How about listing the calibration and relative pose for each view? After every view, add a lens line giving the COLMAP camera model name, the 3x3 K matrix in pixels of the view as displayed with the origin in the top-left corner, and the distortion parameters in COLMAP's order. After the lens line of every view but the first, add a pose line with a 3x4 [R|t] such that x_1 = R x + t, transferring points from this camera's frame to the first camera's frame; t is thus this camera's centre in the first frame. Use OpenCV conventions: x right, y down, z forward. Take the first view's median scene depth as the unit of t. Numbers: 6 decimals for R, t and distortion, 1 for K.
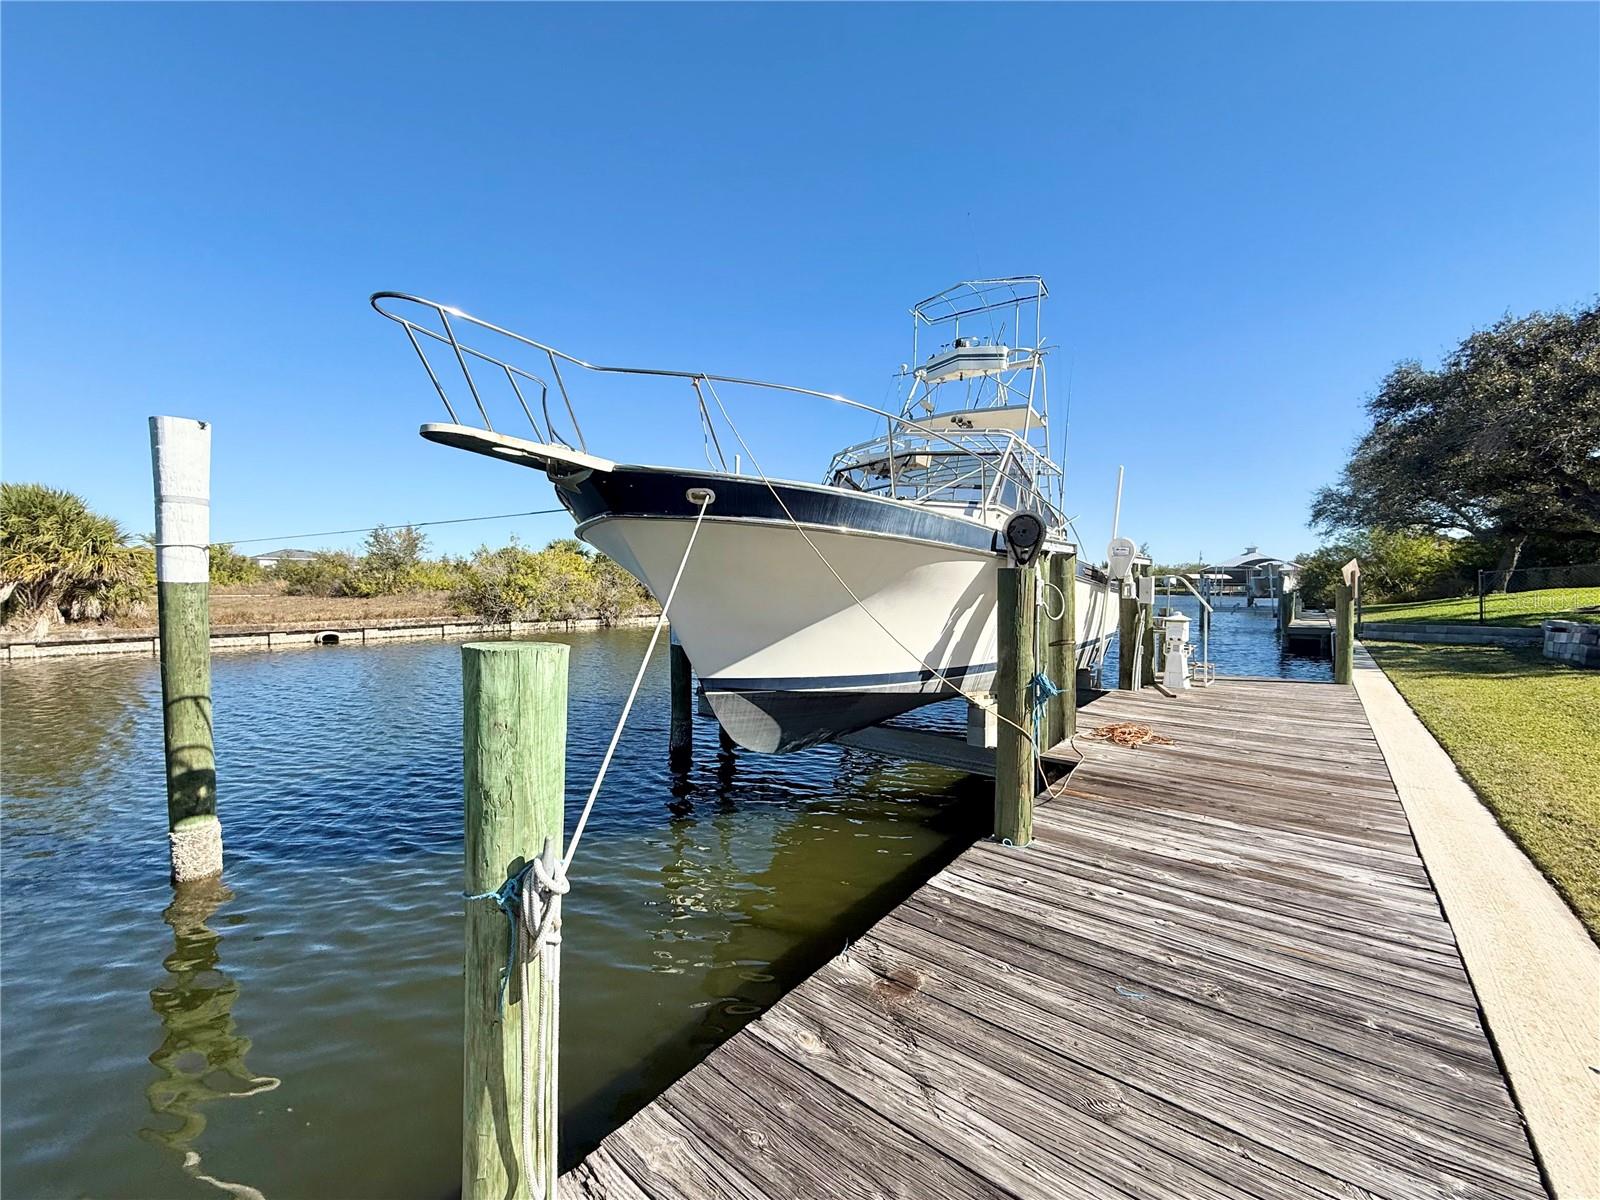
lens RADIAL K [[635.5, 0, 791.8], [0, 635.5, 601.1], [0, 0, 1]] dist [-0.001335, 0.000570]
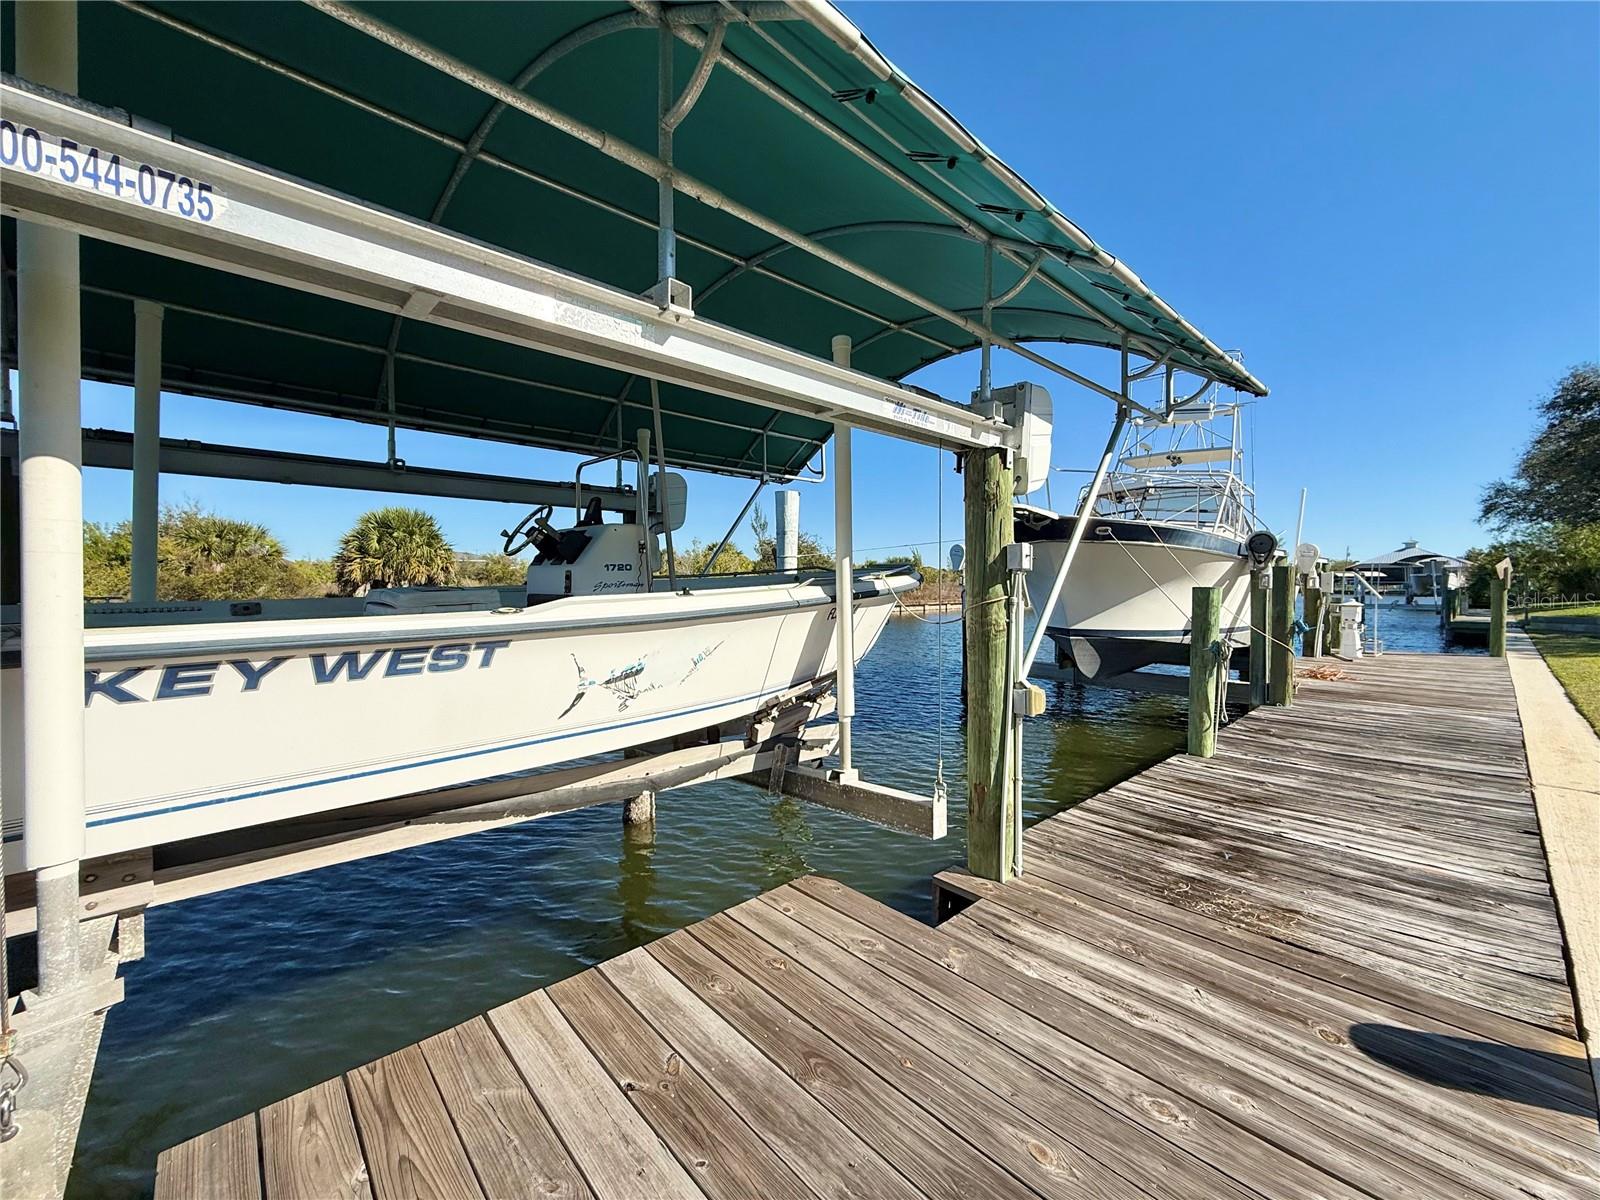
lens RADIAL K [[635.5, 0, 793.5], [0, 635.5, 599.7], [0, 0, 1]] dist [-0.001335, 0.000570]
pose [[0.989699, 0.004489, -0.143093, -0.150133], [-0.004449, 0.999990, 0.000606, 0.009745], [0.143094, 0.000036, 0.989709, -0.201161]]
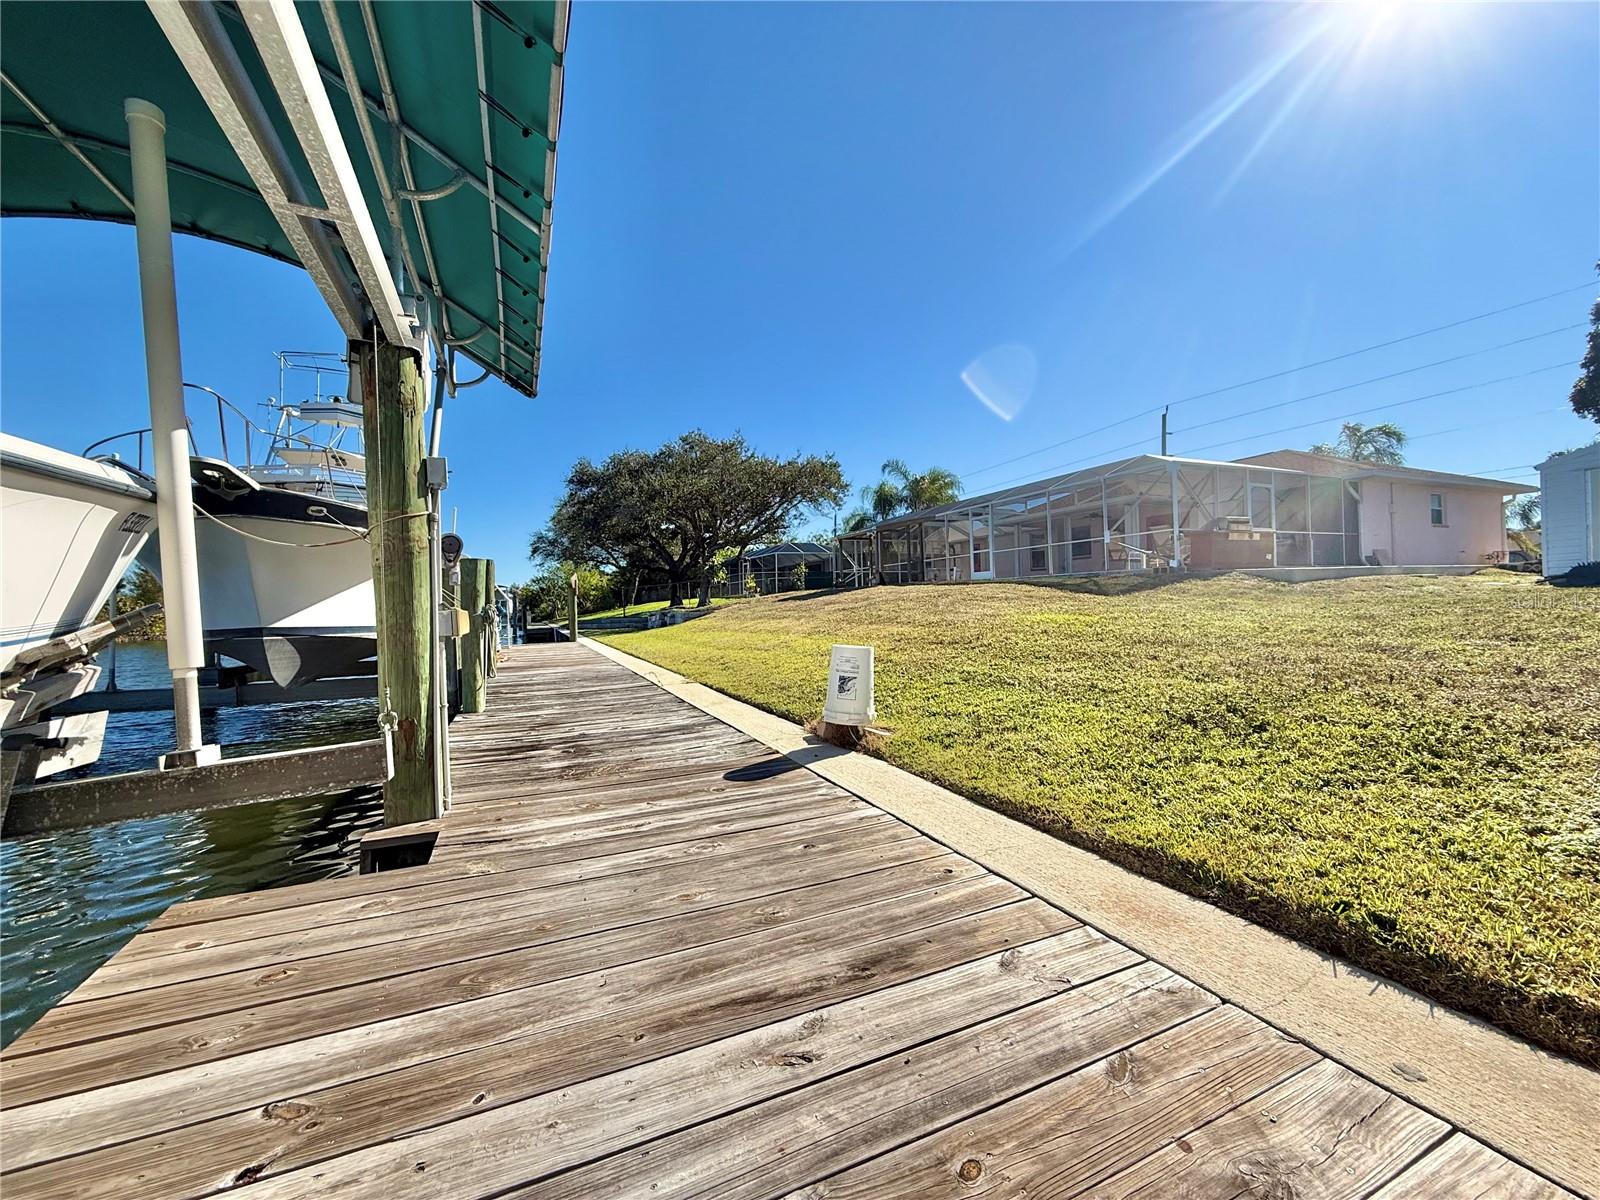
lens RADIAL K [[635.5, 0, 802.9], [0, 635.5, 597.0], [0, 0, 1]] dist [-0.001335, 0.000570]
pose [[0.449287, -0.002070, 0.893385, -0.206679], [0.049249, 0.998534, -0.022454, 0.033420], [-0.892029, 0.054087, 0.448731, -0.182927]]
